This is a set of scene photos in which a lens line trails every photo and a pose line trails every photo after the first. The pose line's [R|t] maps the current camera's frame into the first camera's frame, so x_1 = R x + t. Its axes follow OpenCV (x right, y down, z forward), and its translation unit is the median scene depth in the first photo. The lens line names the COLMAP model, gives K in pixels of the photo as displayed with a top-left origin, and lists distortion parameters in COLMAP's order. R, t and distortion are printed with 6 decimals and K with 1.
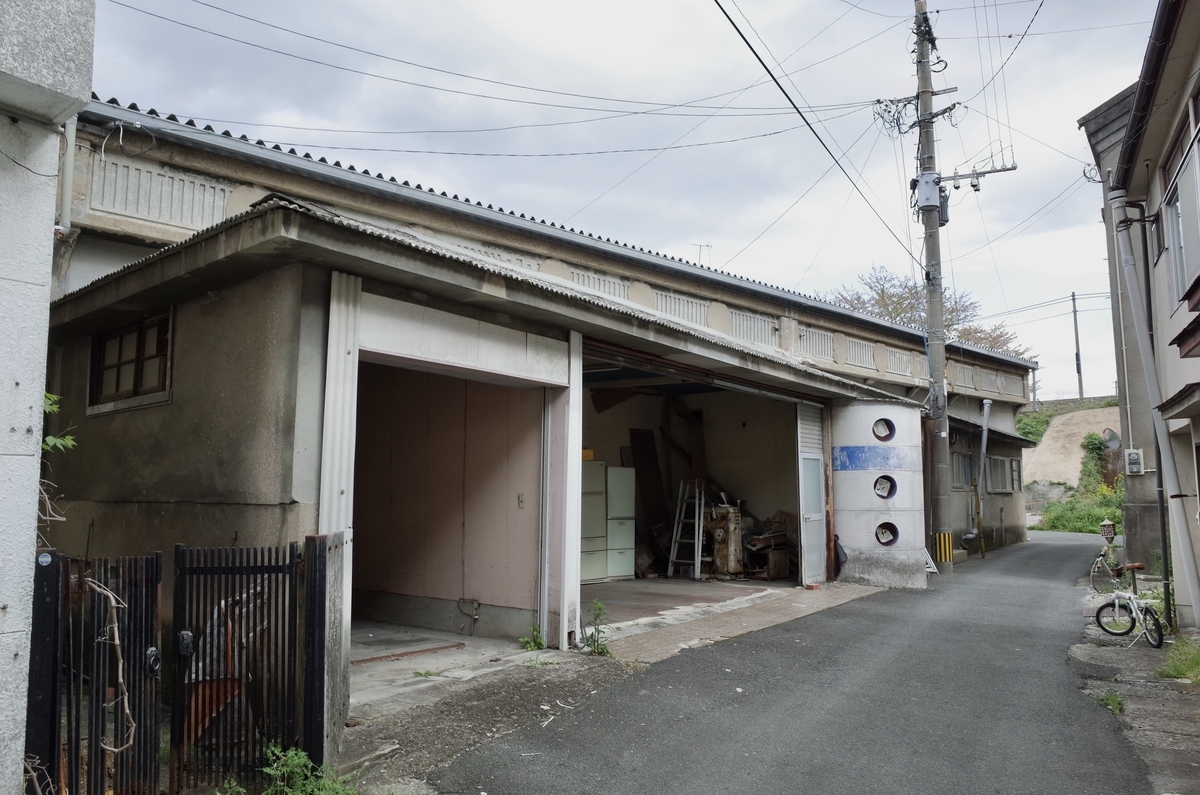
lens RADIAL K [[932.5, 0, 600.0], [0, 932.5, 397.5], [0, 0, 1]] dist [-0.071069, 0.068636]
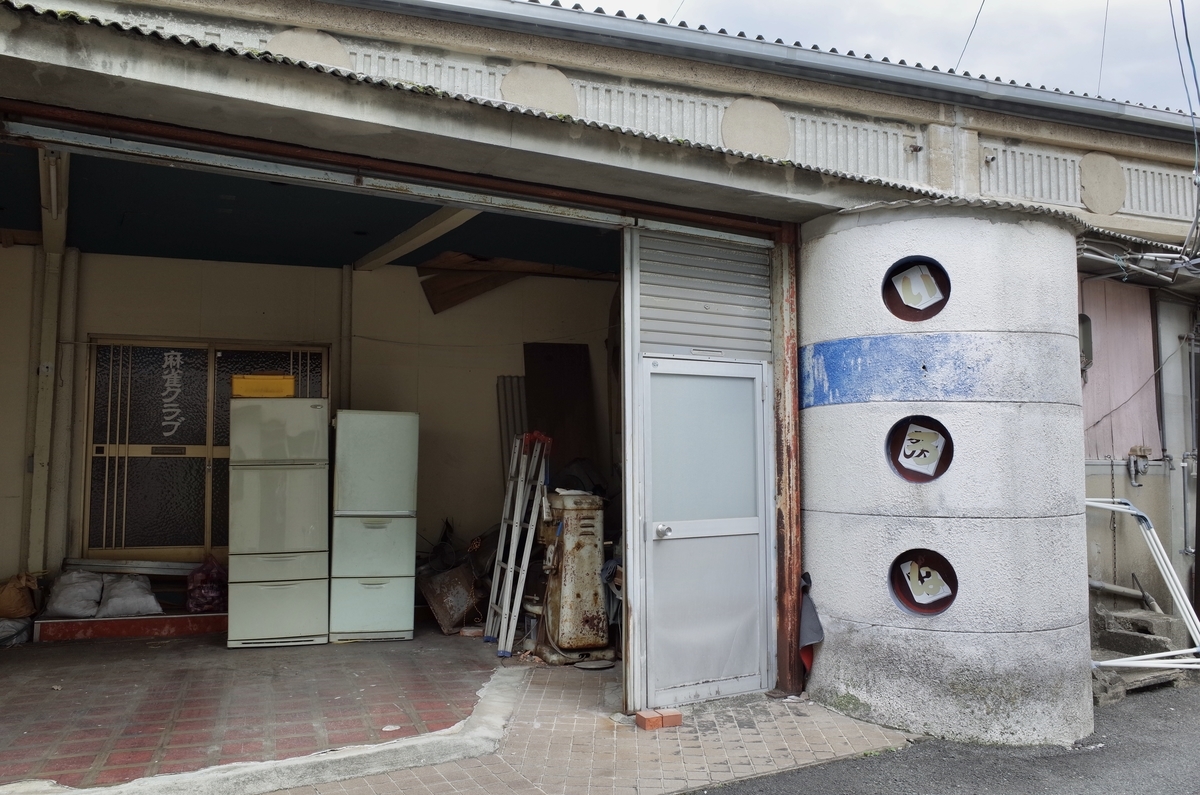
lens RADIAL K [[932.5, 0, 600.0], [0, 932.5, 397.5], [0, 0, 1]] dist [-0.071069, 0.068636]
pose [[0.893438, -0.031018, -0.448114, 0.353294], [0.046000, 0.998686, 0.022587, 0.062766], [0.446825, -0.040793, 0.893691, 0.622900]]
